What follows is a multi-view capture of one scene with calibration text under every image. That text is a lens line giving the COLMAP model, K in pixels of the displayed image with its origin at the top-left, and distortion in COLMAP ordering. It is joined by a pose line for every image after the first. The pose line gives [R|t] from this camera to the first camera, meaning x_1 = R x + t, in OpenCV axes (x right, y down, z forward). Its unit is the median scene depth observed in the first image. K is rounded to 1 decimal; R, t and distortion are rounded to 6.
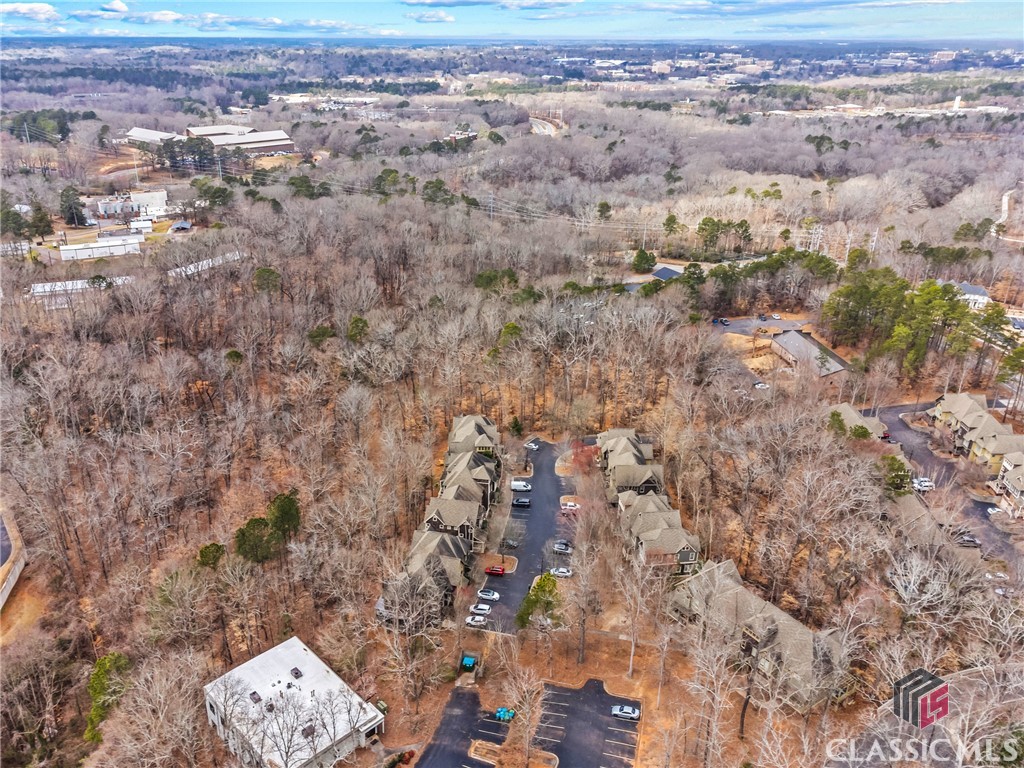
lens RADIAL K [[770.8, 0, 512.0], [0, 770.8, 384.0], [0, 0, 1]] dist [-0.004177, 0.035986]
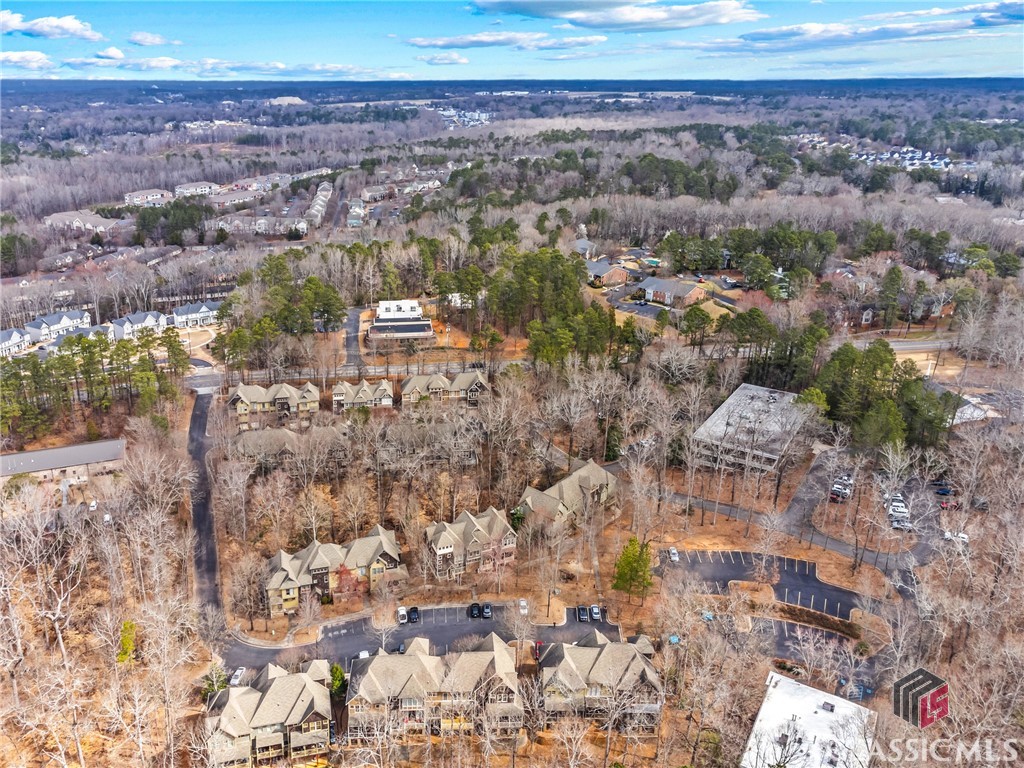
lens RADIAL K [[770.8, 0, 512.0], [0, 770.8, 384.0], [0, 0, 1]] dist [-0.004177, 0.035986]
pose [[-0.262262, -0.357446, 0.896354, -0.938460], [0.368153, 0.821552, 0.435334, -0.574747], [-0.892010, 0.444167, -0.083866, 1.211609]]
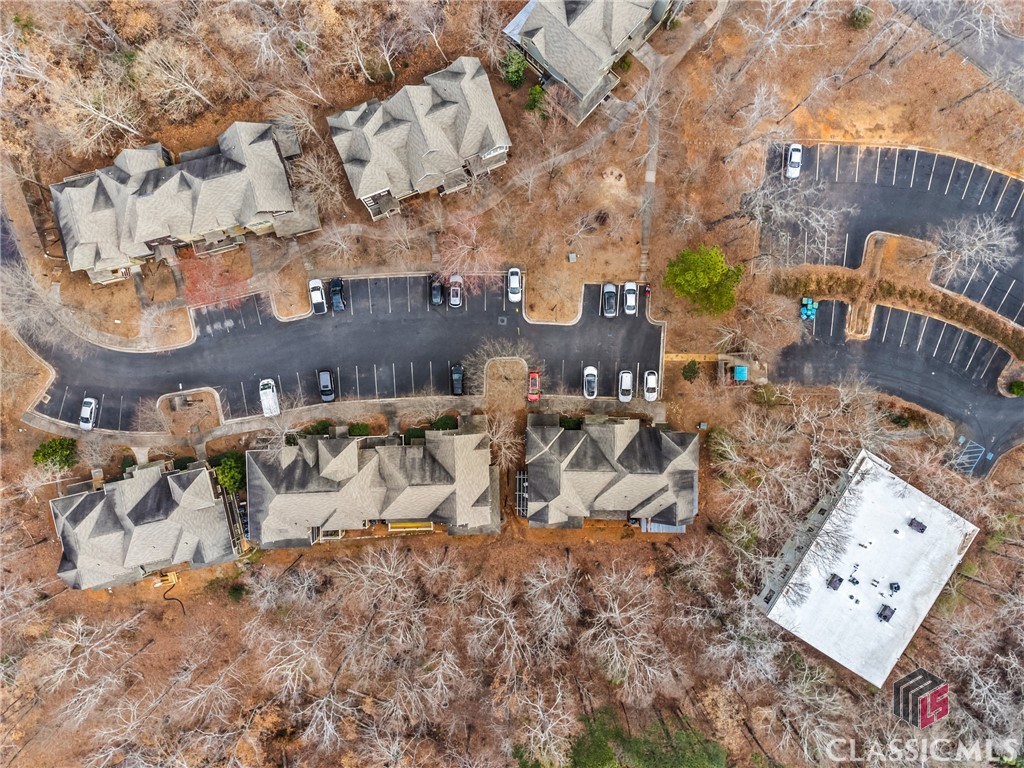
lens RADIAL K [[770.8, 0, 512.0], [0, 770.8, 384.0], [0, 0, 1]] dist [-0.004177, 0.035986]
pose [[-0.210522, -0.977537, 0.010067, -0.028767], [0.355503, -0.066960, 0.932274, -0.443888], [-0.910658, 0.199843, 0.361614, 0.990171]]
